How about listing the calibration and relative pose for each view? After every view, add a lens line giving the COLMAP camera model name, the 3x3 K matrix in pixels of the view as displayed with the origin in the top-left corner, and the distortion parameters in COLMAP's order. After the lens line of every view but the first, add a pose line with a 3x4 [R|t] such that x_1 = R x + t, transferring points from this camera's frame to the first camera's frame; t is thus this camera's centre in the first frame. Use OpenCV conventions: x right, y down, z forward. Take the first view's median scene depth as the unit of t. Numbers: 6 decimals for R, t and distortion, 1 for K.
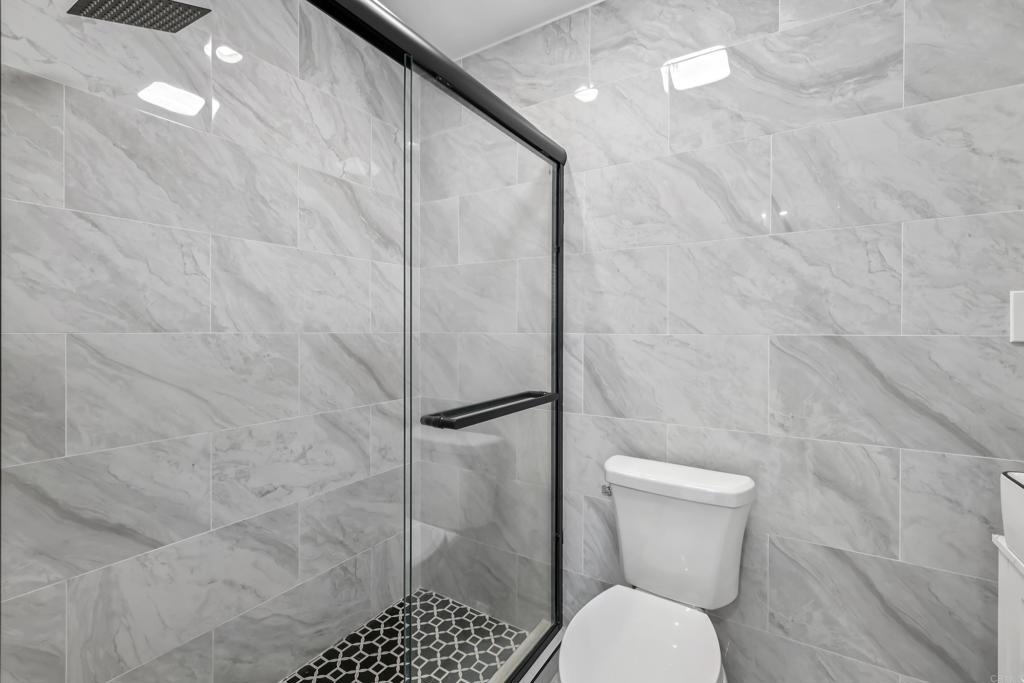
lens RADIAL K [[446.6, 0, 514.2], [0, 446.6, 334.0], [0, 0, 1]] dist [0.001406, -0.000729]
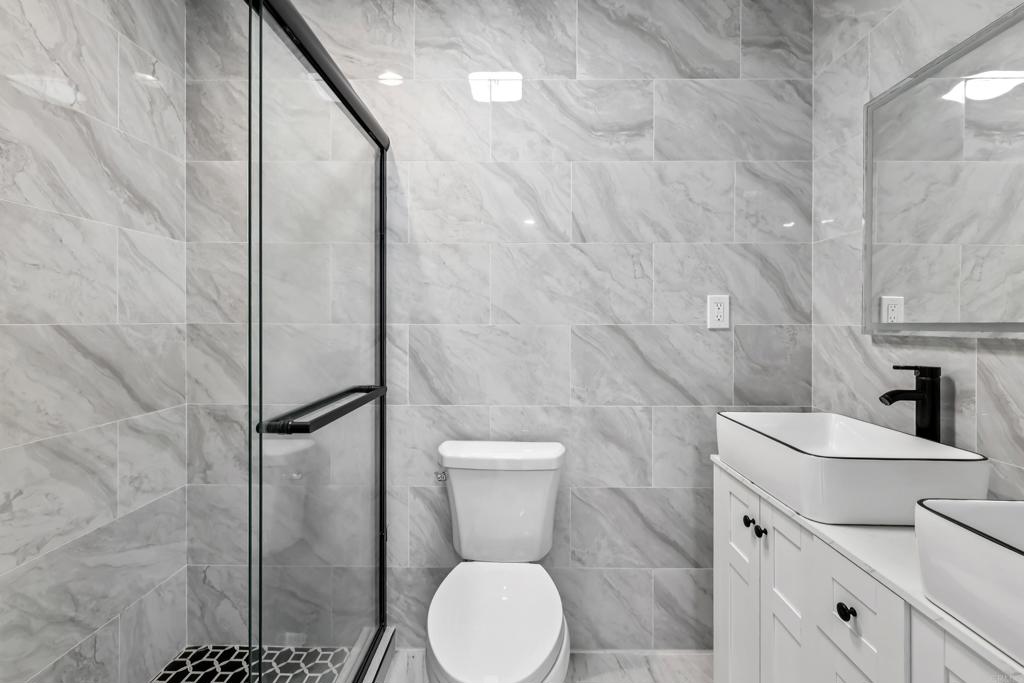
lens RADIAL K [[446.6, 0, 513.2], [0, 446.6, 323.7], [0, 0, 1]] dist [0.001406, -0.000729]
pose [[0.853526, -0.002721, 0.521044, -0.191976], [0.004102, 0.999990, -0.001498, 0.000697], [-0.521035, 0.003416, 0.853529, 0.034248]]
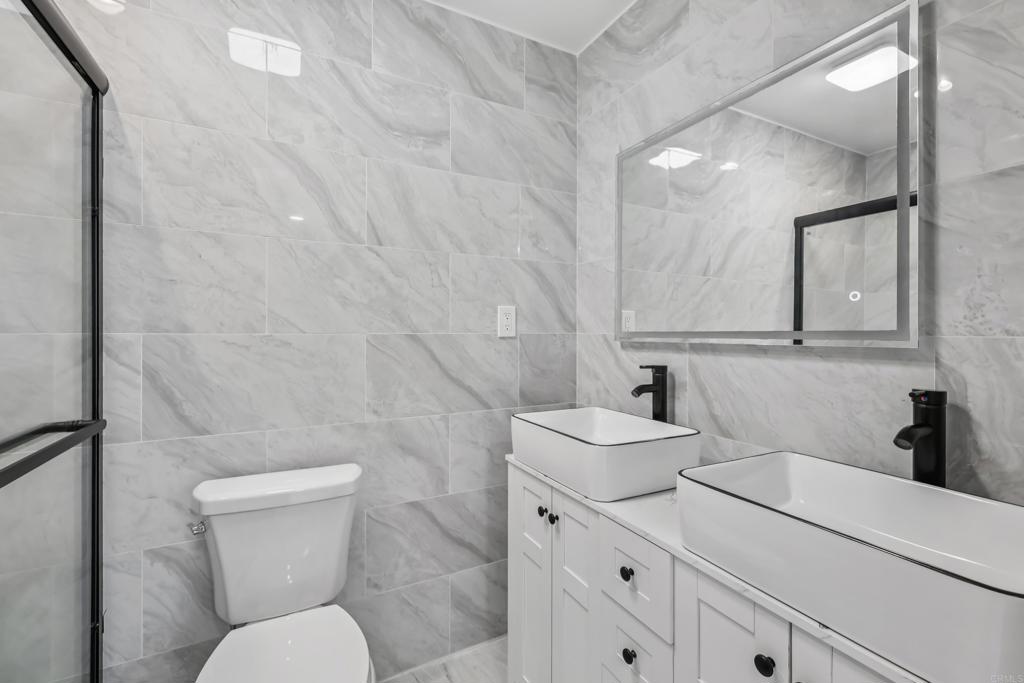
lens RADIAL K [[446.6, 0, 511.6], [0, 446.6, 332.3], [0, 0, 1]] dist [0.001406, -0.000729]
pose [[0.500875, -0.004151, 0.865510, -0.212017], [0.005190, 0.999985, 0.001792, -0.001600], [-0.865504, 0.003595, 0.500889, 0.107098]]
